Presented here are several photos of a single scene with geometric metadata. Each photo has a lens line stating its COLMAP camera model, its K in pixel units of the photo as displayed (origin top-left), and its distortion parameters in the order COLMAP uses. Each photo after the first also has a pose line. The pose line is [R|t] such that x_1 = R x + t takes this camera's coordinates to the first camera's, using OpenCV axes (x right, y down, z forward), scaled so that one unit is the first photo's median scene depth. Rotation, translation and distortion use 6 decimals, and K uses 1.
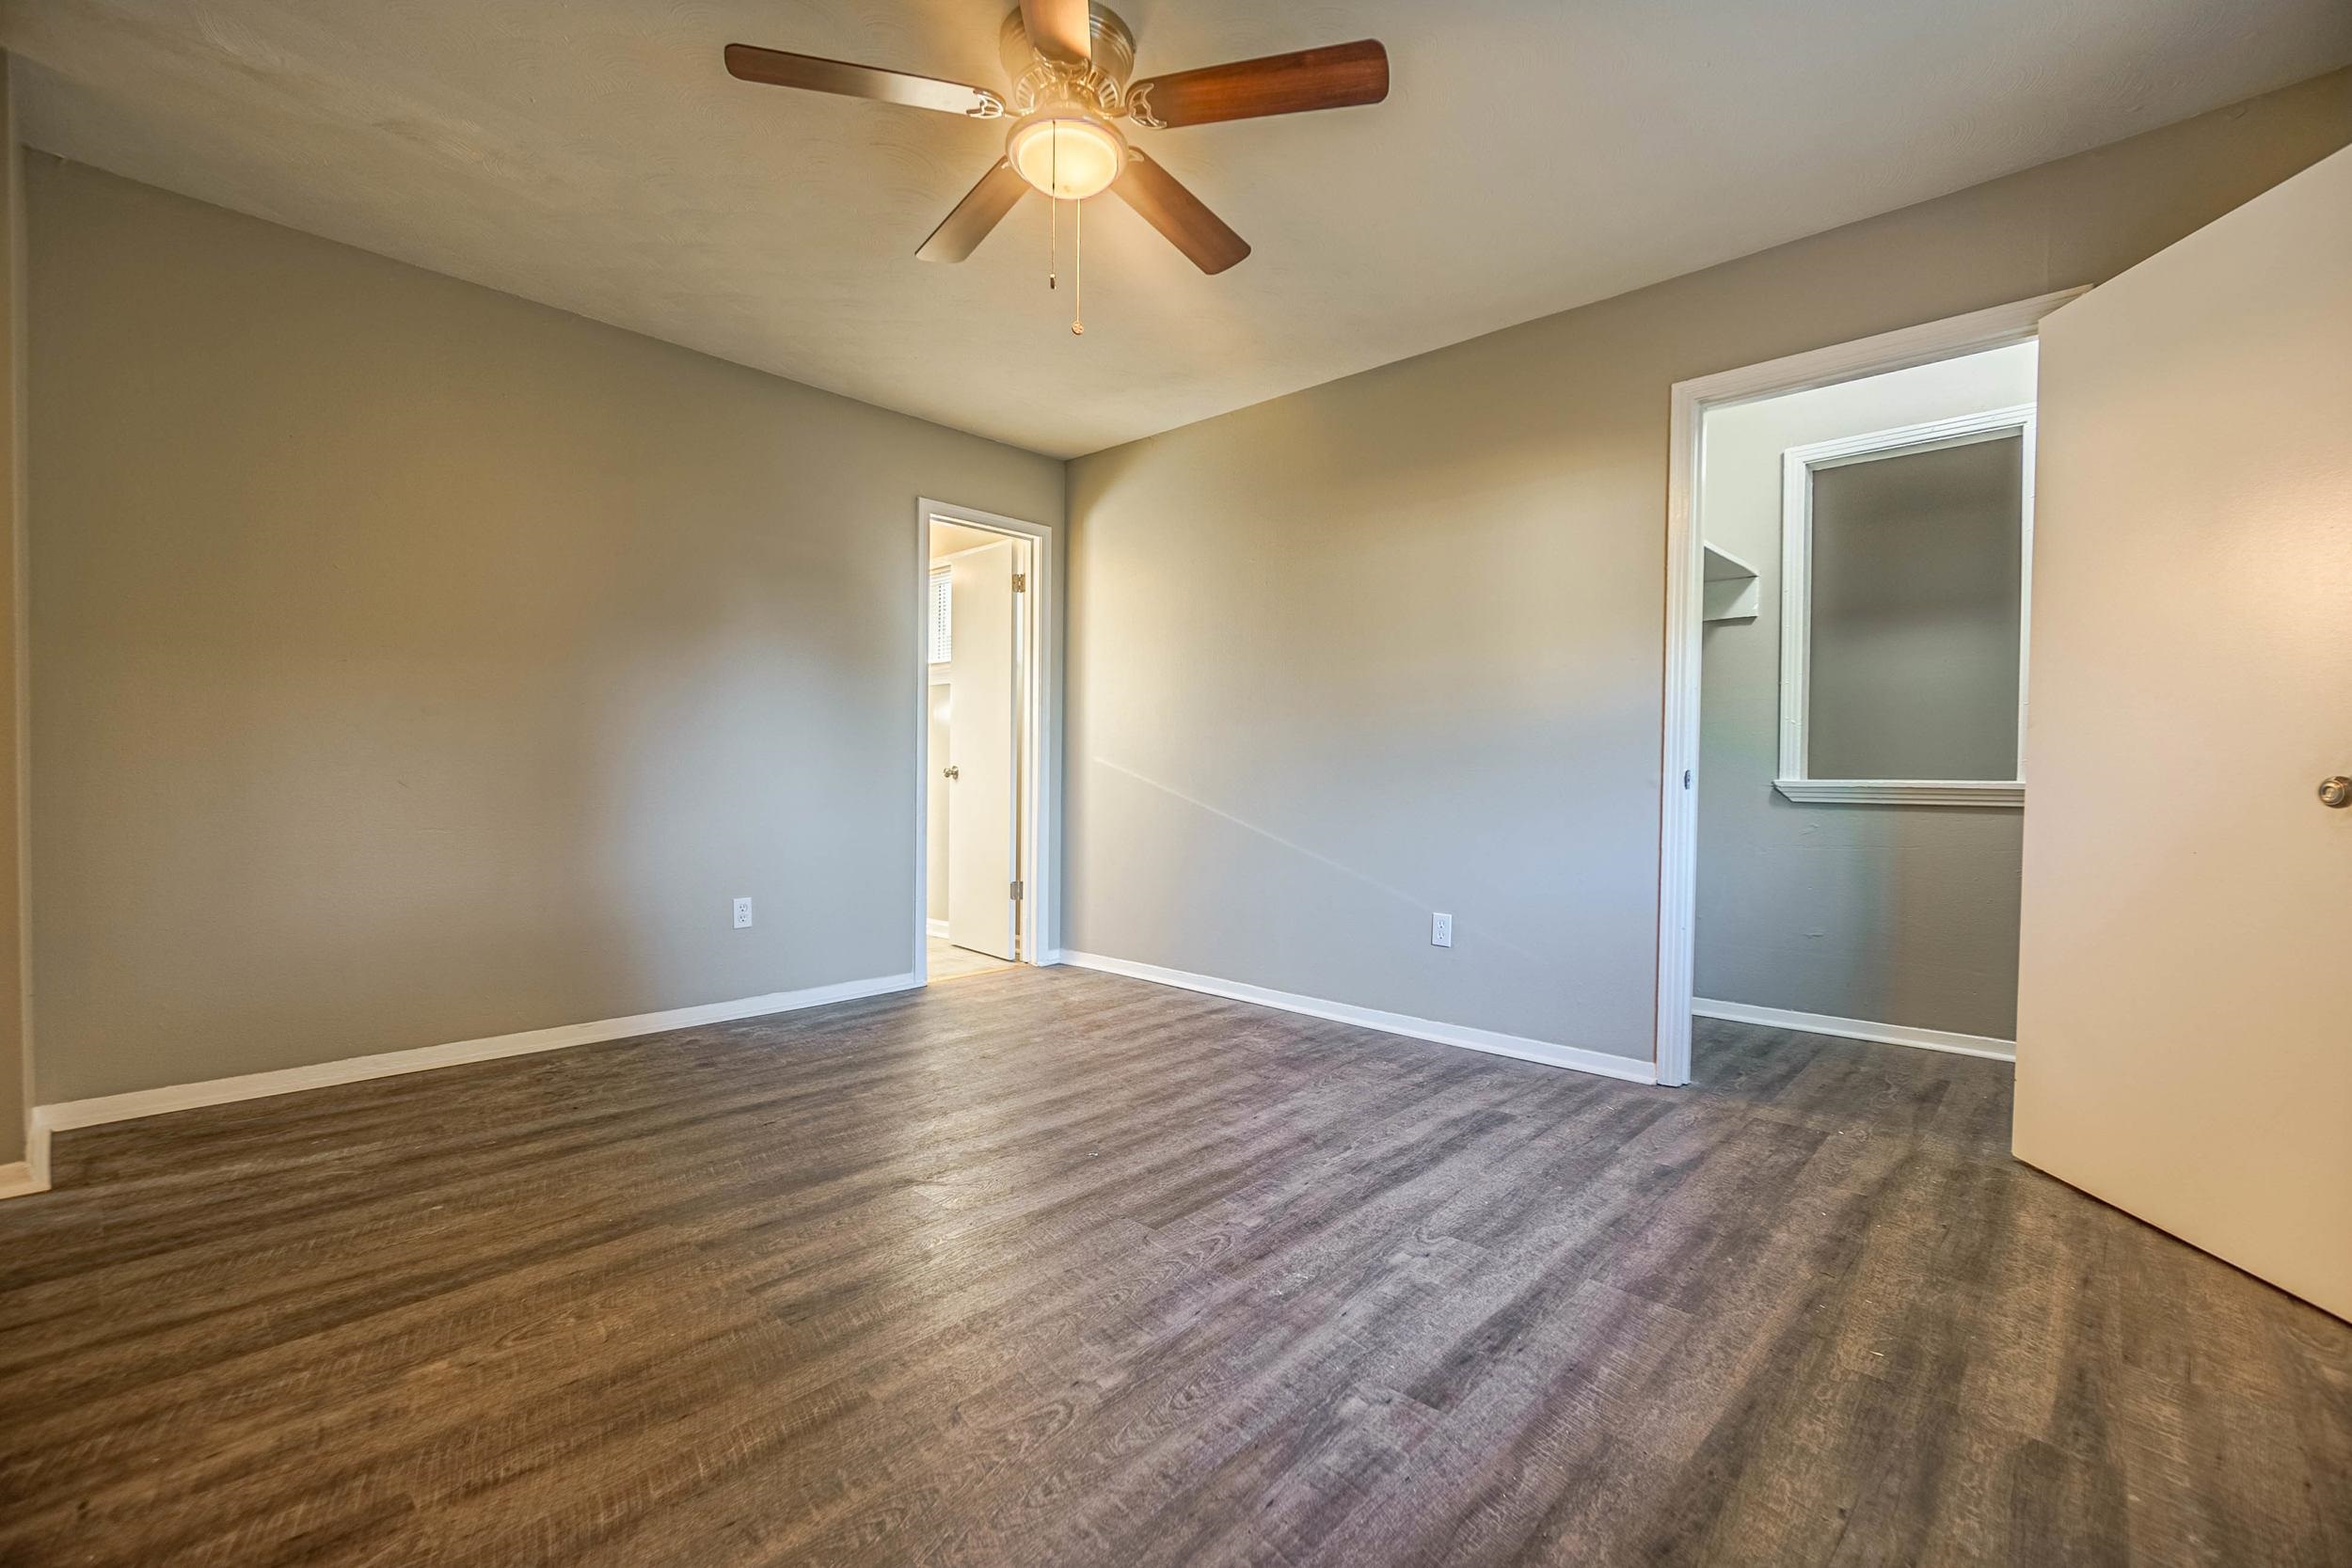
lens RADIAL K [[1019.6, 0, 1168.7], [0, 1019.6, 786.3], [0, 0, 1]] dist [-0.003759, 0.000560]
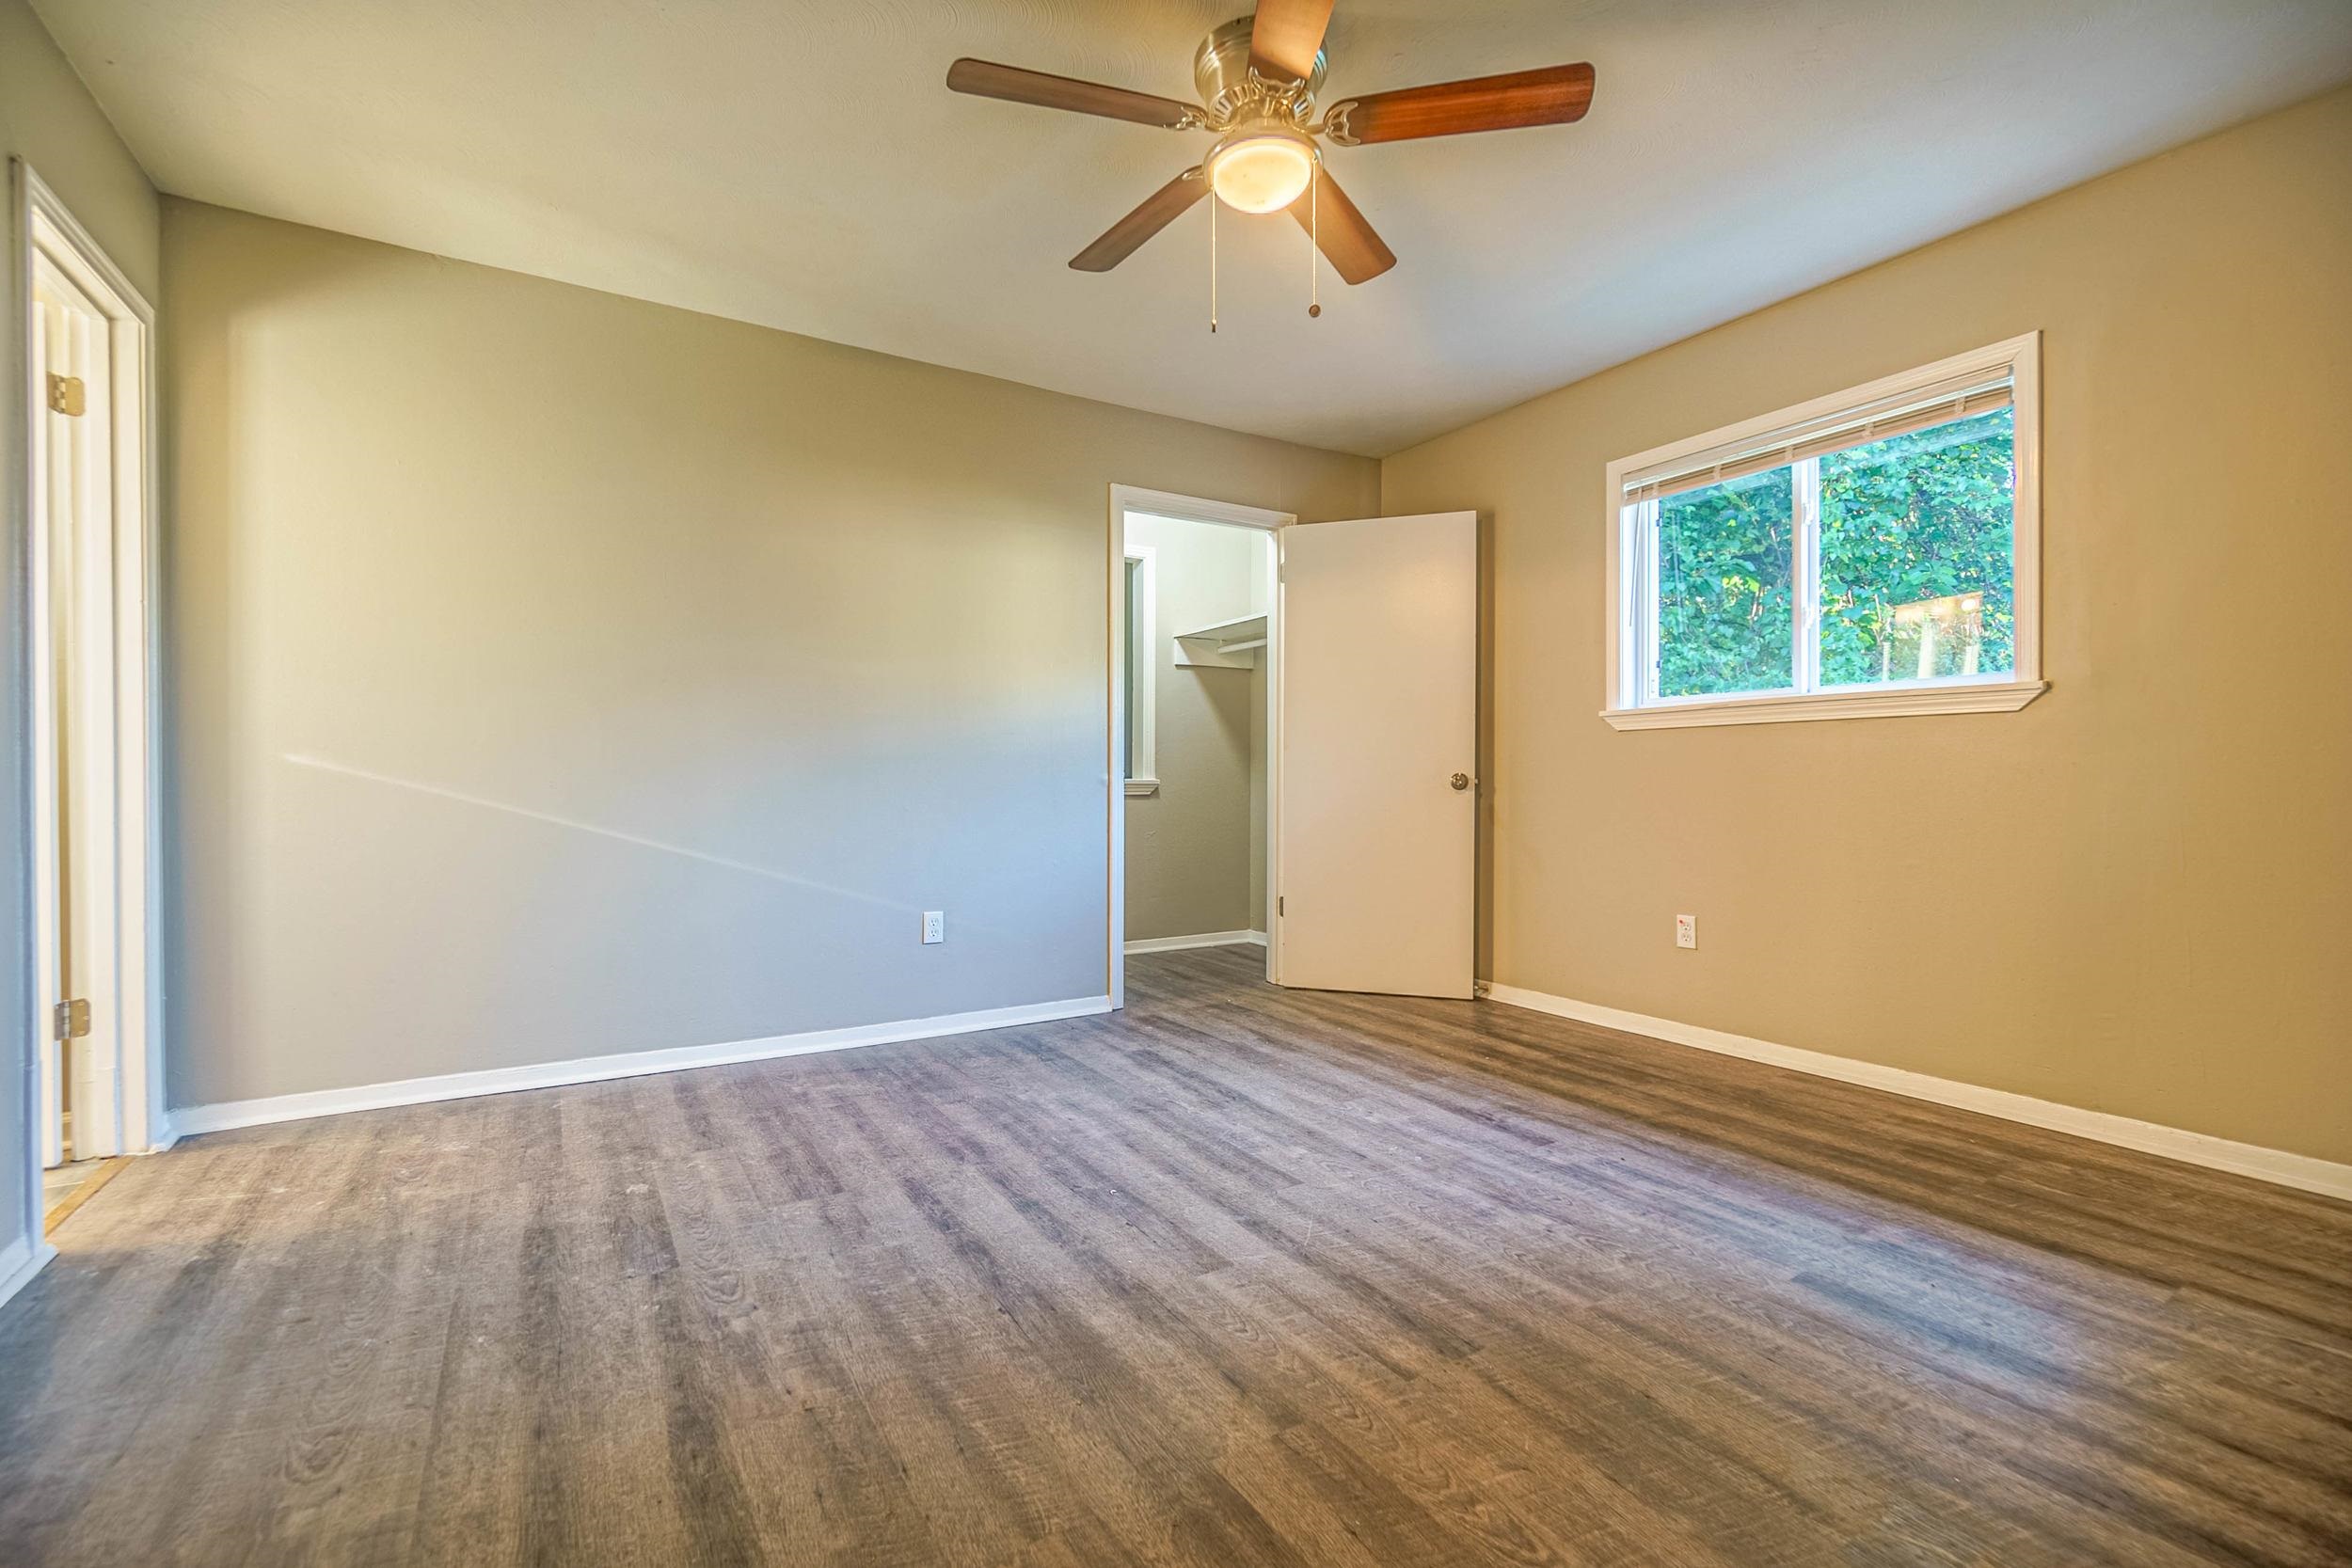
lens RADIAL K [[1019.6, 0, 1170.5], [0, 1019.6, 782.0], [0, 0, 1]] dist [-0.003759, 0.000560]
pose [[0.255240, -0.010562, 0.966820, -0.862664], [0.013663, 0.999880, 0.007316, -0.014778], [-0.966781, 0.011343, 0.255354, 0.643973]]
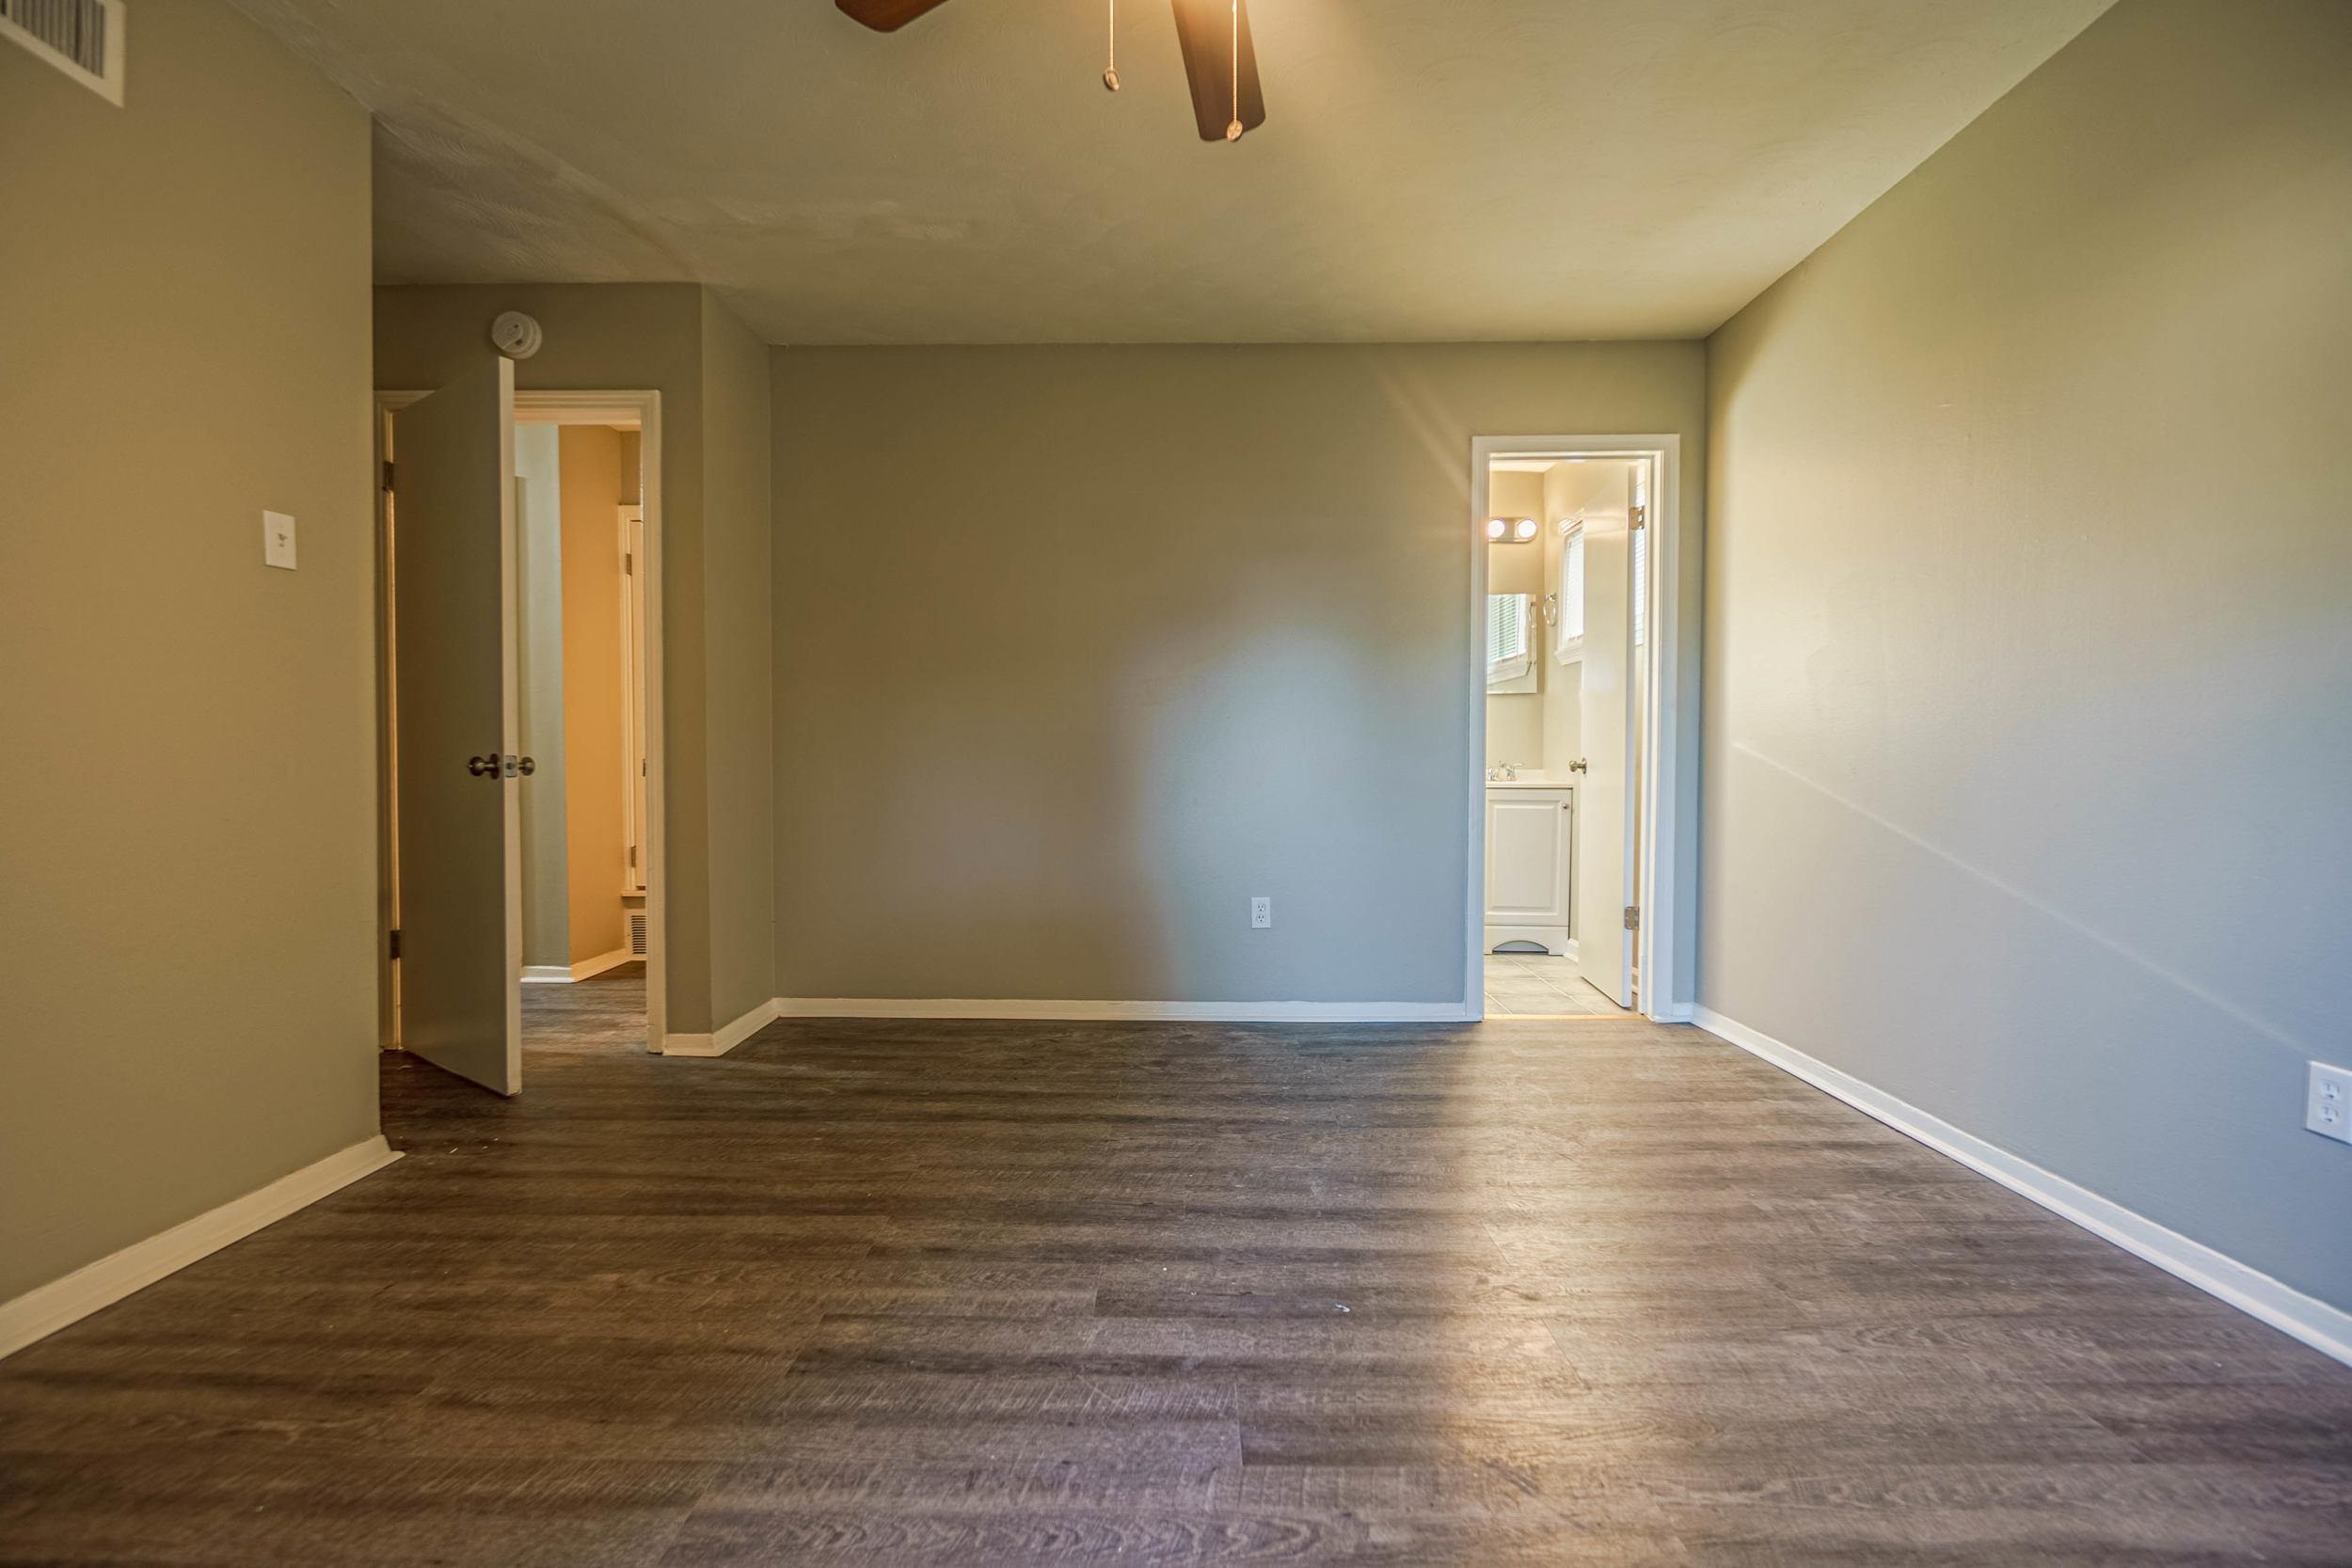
lens RADIAL K [[1019.6, 0, 1165.0], [0, 1019.6, 783.6], [0, 0, 1]] dist [-0.003759, 0.000560]
pose [[0.670336, 0.004911, -0.742042, 0.327273], [-0.004401, 0.999987, 0.002642, 0.000375], [0.742045, 0.001494, 0.670349, 0.399779]]
